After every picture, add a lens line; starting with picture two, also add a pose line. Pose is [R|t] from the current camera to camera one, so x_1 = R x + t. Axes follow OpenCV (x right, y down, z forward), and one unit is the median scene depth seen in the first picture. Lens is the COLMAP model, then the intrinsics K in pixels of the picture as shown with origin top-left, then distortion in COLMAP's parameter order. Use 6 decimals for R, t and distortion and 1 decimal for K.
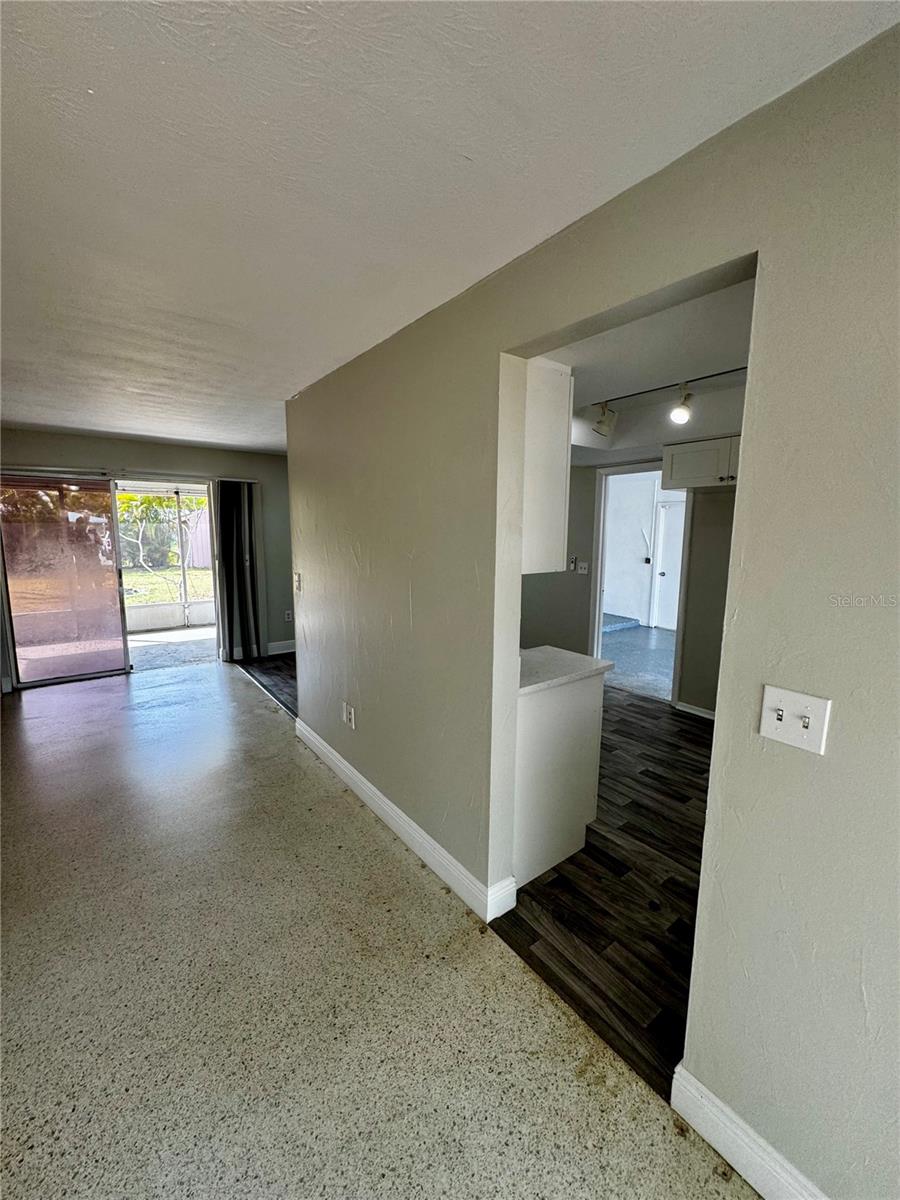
lens RADIAL K [[481.5, 0, 452.5], [0, 481.5, 599.1], [0, 0, 1]] dist [-0.001258, -0.000039]
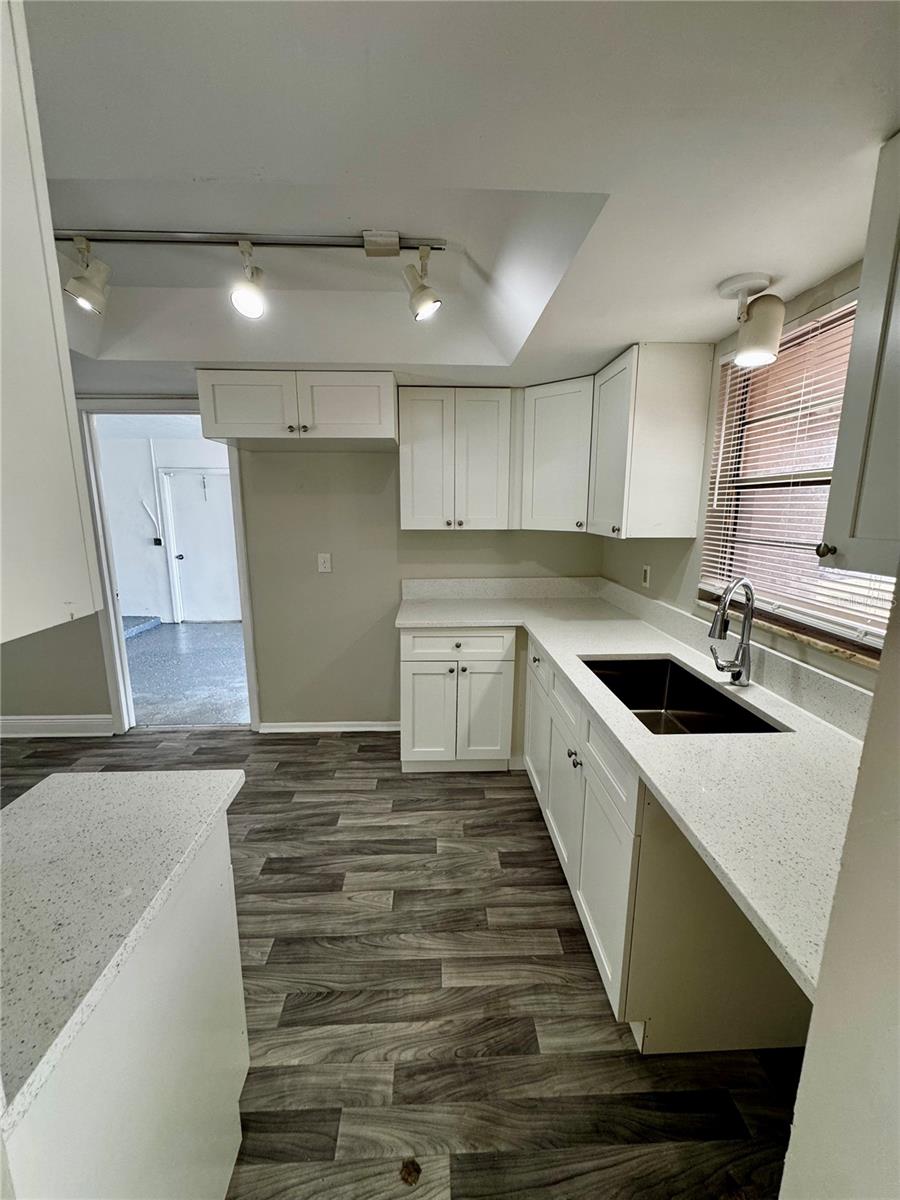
lens RADIAL K [[481.5, 0, 452.5], [0, 481.5, 599.1], [0, 0, 1]] dist [-0.001258, -0.000039]
pose [[0.566533, -0.163200, 0.807716, 0.047416], [0.120937, 0.986045, 0.114406, -0.035361], [-0.815116, 0.032868, 0.578365, 0.279698]]
